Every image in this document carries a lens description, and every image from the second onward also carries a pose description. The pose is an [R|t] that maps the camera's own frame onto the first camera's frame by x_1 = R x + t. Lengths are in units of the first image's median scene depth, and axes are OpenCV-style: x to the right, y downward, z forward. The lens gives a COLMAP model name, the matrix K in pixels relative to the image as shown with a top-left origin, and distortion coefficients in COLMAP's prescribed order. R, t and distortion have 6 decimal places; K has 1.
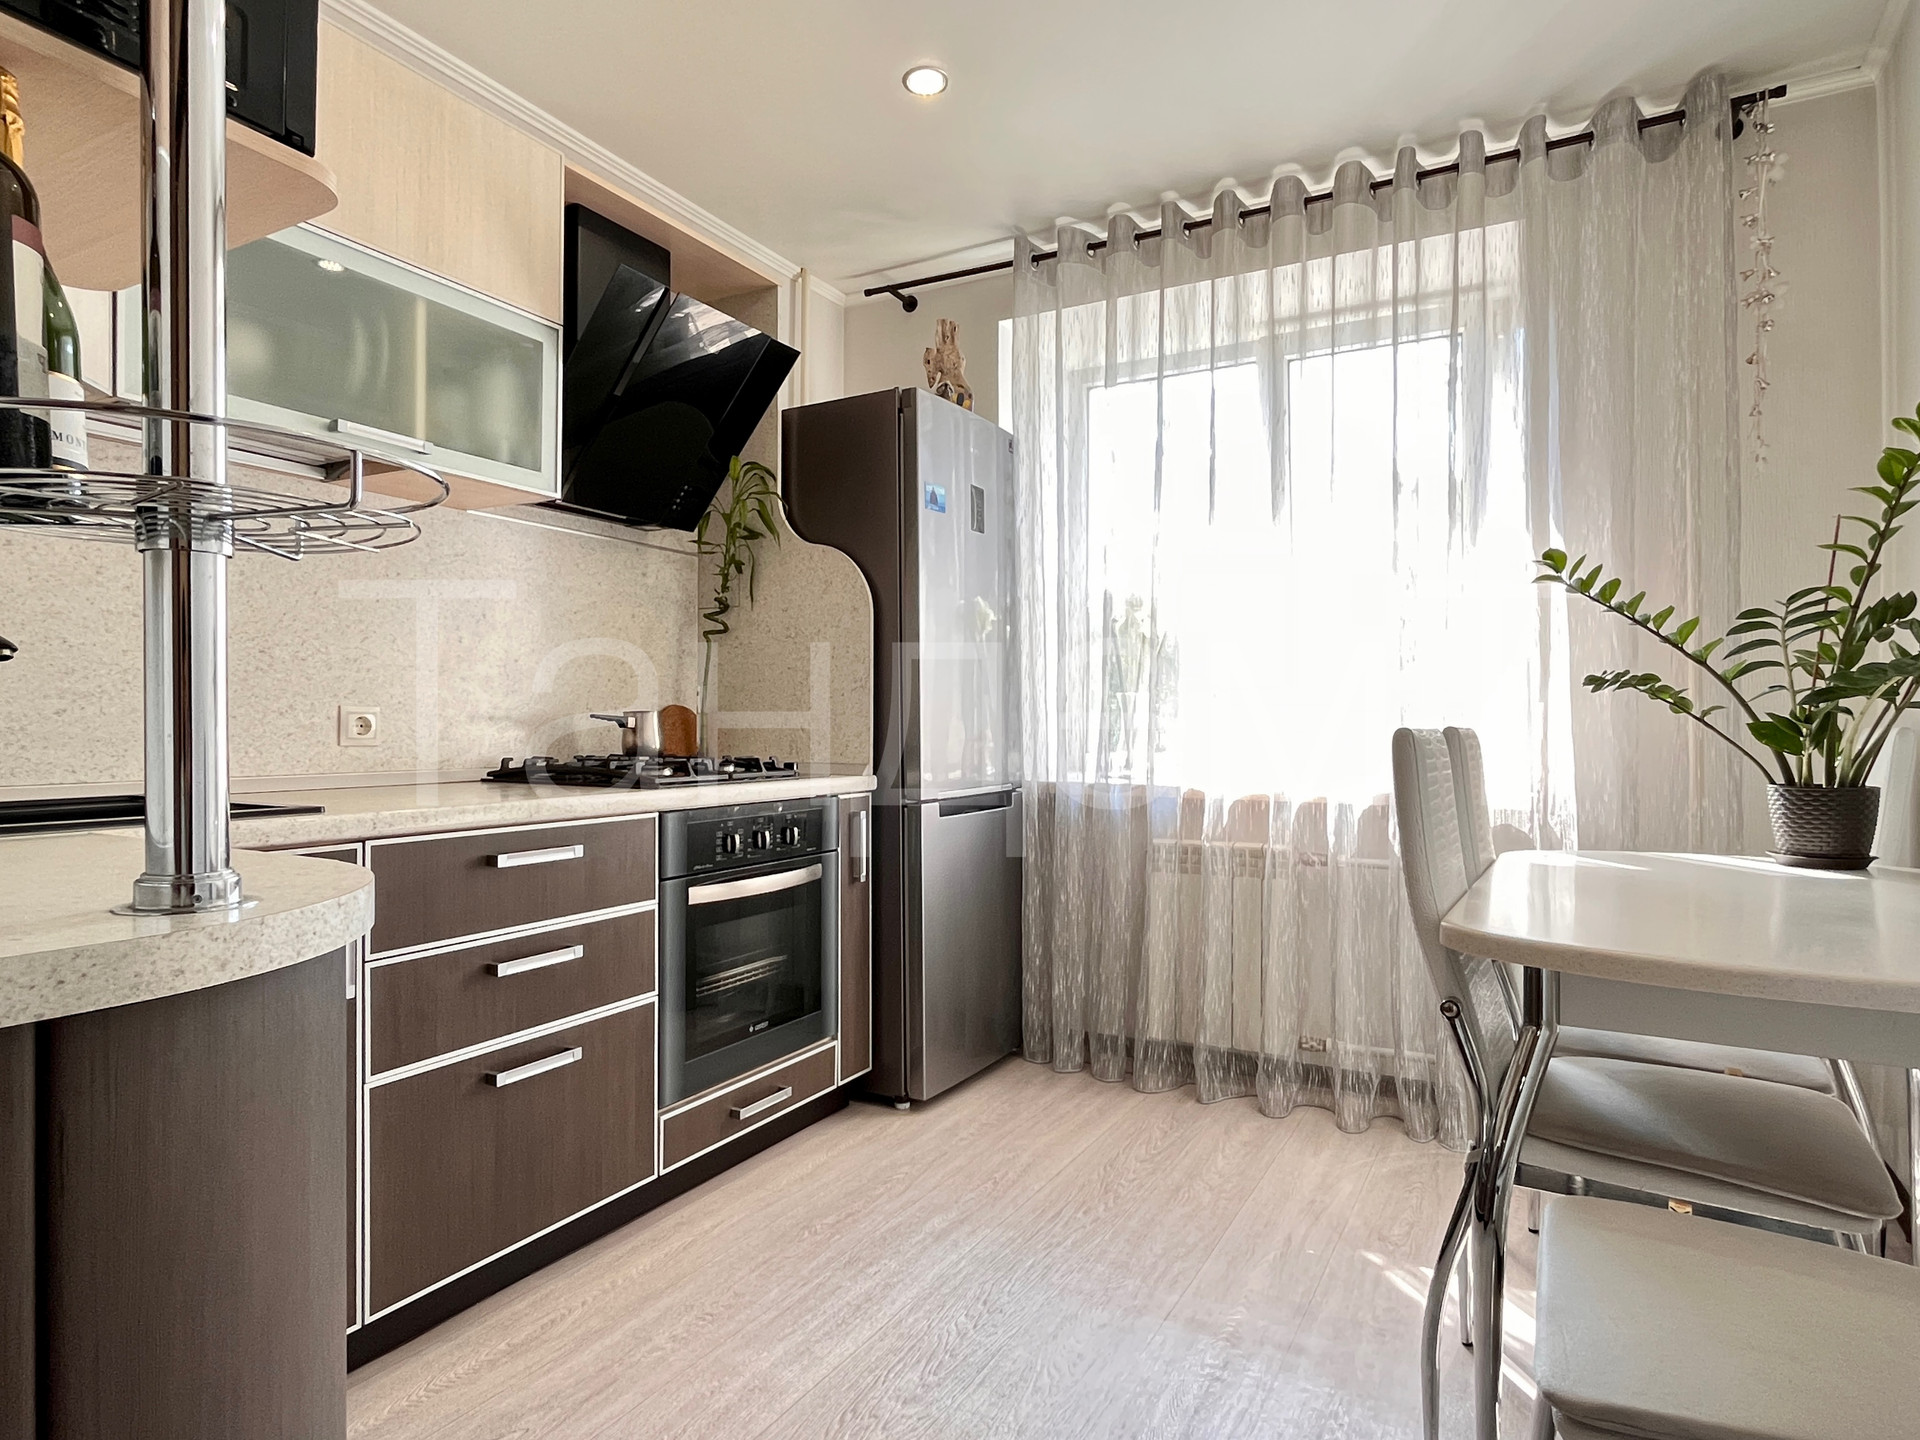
lens RADIAL K [[1070.0, 0, 960.0], [0, 1070.0, 720.0], [0, 0, 1]] dist [-0.000840, -0.000158]
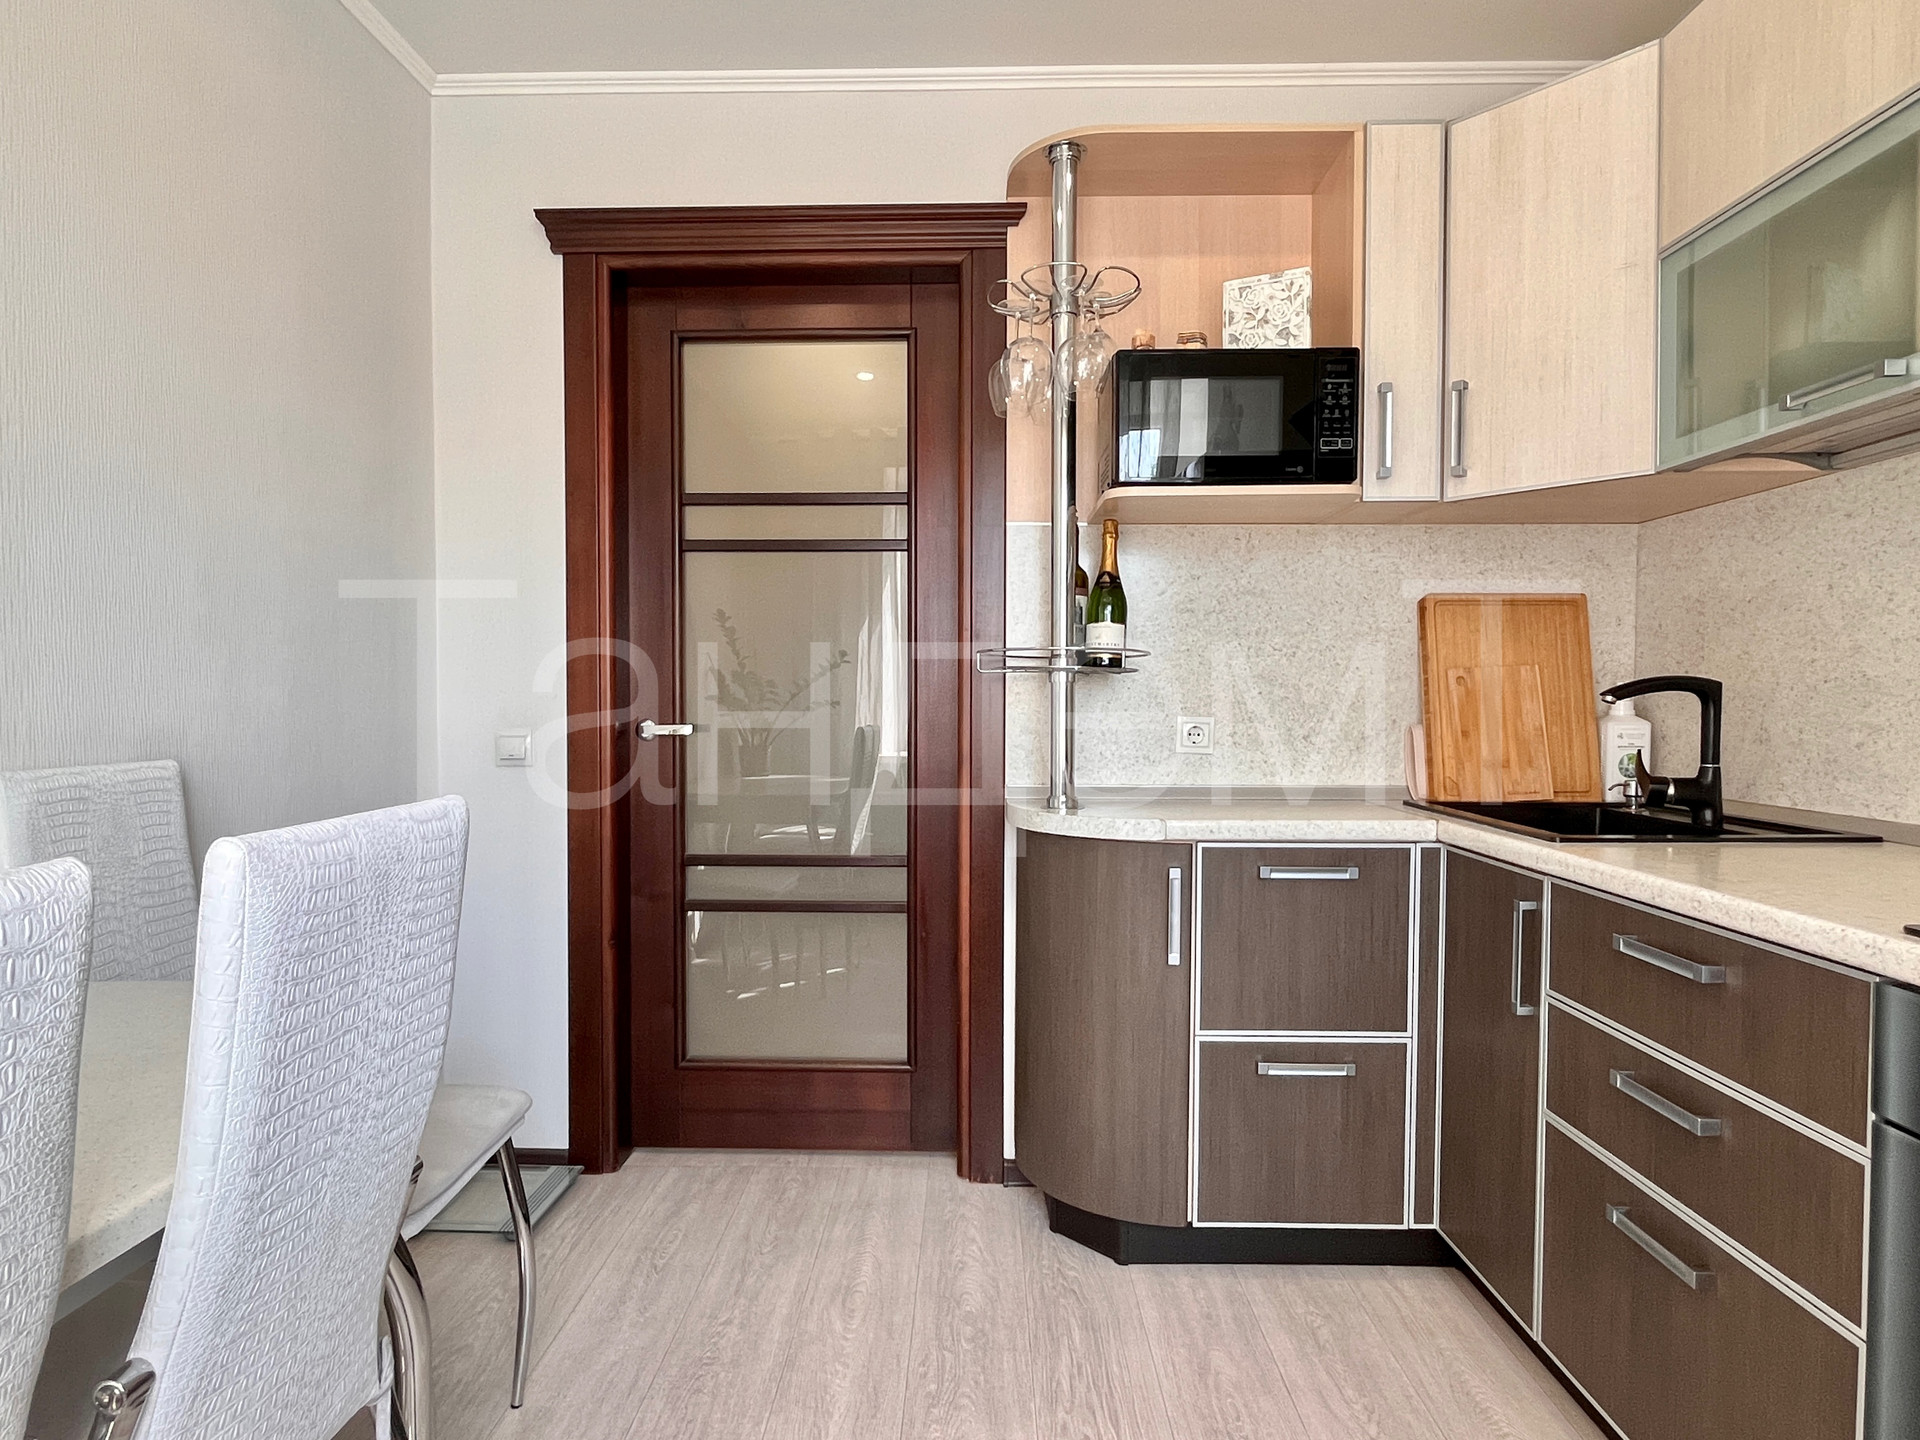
lens RADIAL K [[1091.1, 0, 964.8], [0, 1091.1, 732.3], [0, 0, 1]] dist [-0.001052, -0.000852]
pose [[-0.876029, 0.009275, -0.482169, 0.300364], [-0.004503, 0.999614, 0.027410, -0.034087], [0.482237, 0.026183, -0.875649, 1.148881]]
